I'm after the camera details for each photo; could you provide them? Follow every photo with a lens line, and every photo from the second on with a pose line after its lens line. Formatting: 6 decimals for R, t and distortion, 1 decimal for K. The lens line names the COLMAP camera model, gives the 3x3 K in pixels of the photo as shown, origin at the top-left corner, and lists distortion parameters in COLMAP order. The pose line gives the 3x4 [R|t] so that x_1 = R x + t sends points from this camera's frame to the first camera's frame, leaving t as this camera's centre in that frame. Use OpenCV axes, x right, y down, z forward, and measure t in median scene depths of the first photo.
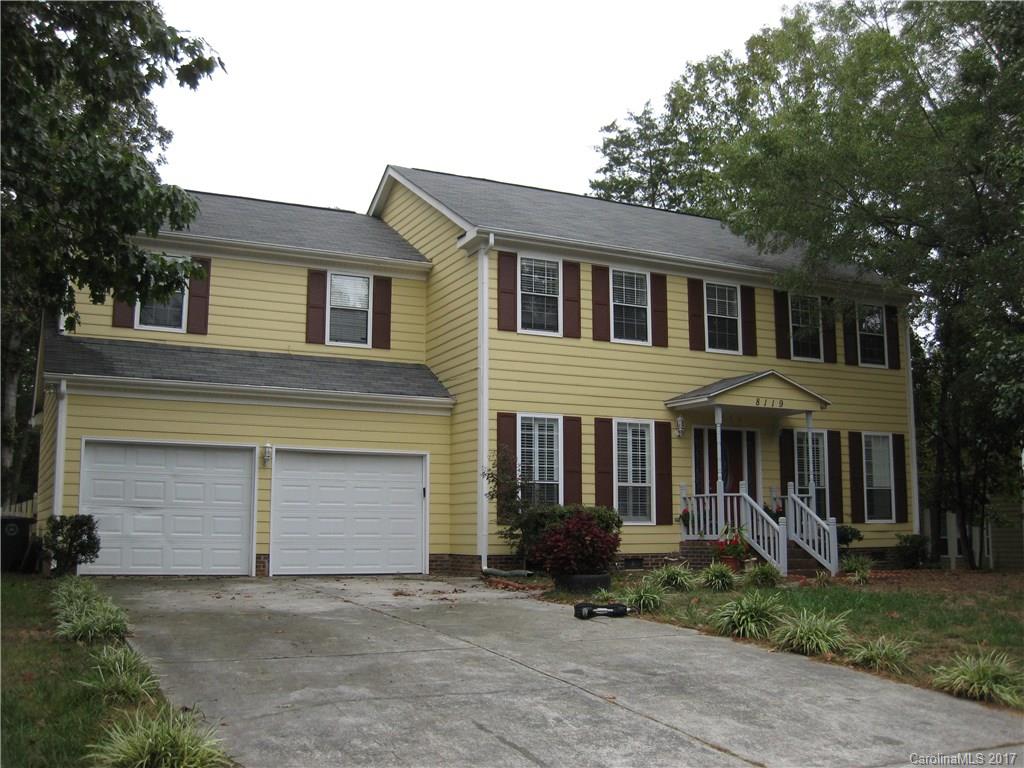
lens RADIAL K [[1052.9, 0, 498.2], [0, 1052.9, 390.5], [0, 0, 1]] dist [-0.125520, -0.013267]
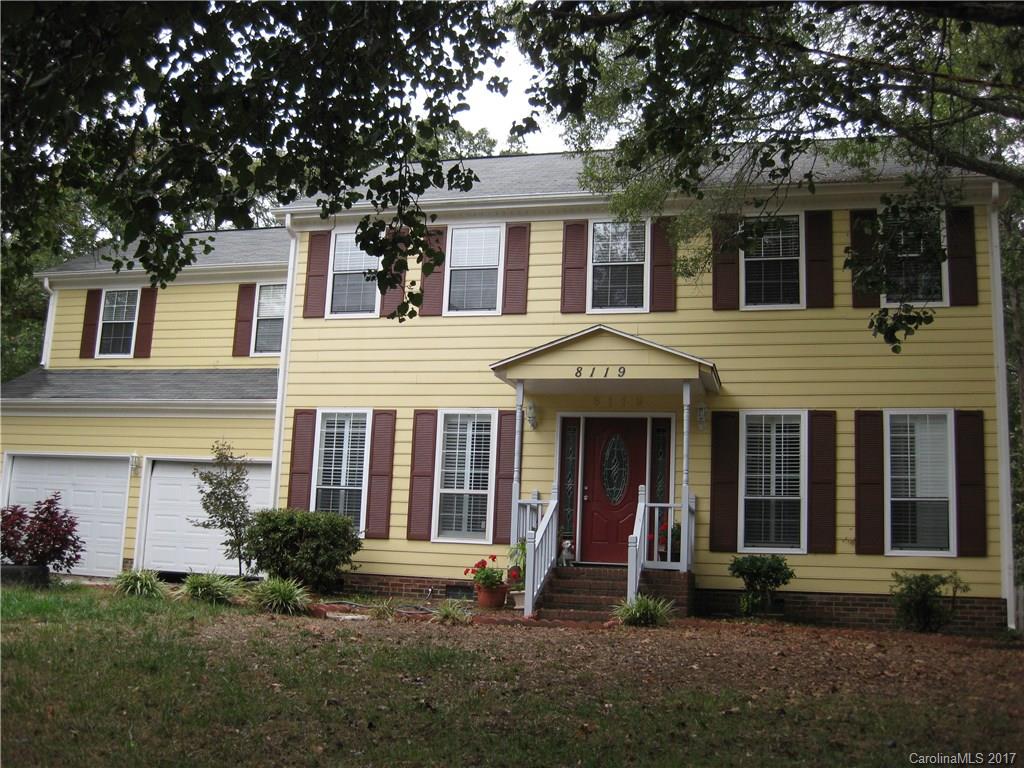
lens RADIAL K [[1092.4, 0, 512.0], [0, 1092.4, 384.0], [0, 0, 1]] dist [-0.037515, -0.007732]
pose [[0.688671, -0.080734, -0.720566, 0.767459], [0.058081, 0.996731, -0.056166, 0.057831], [0.722744, -0.003172, 0.691108, 0.450253]]
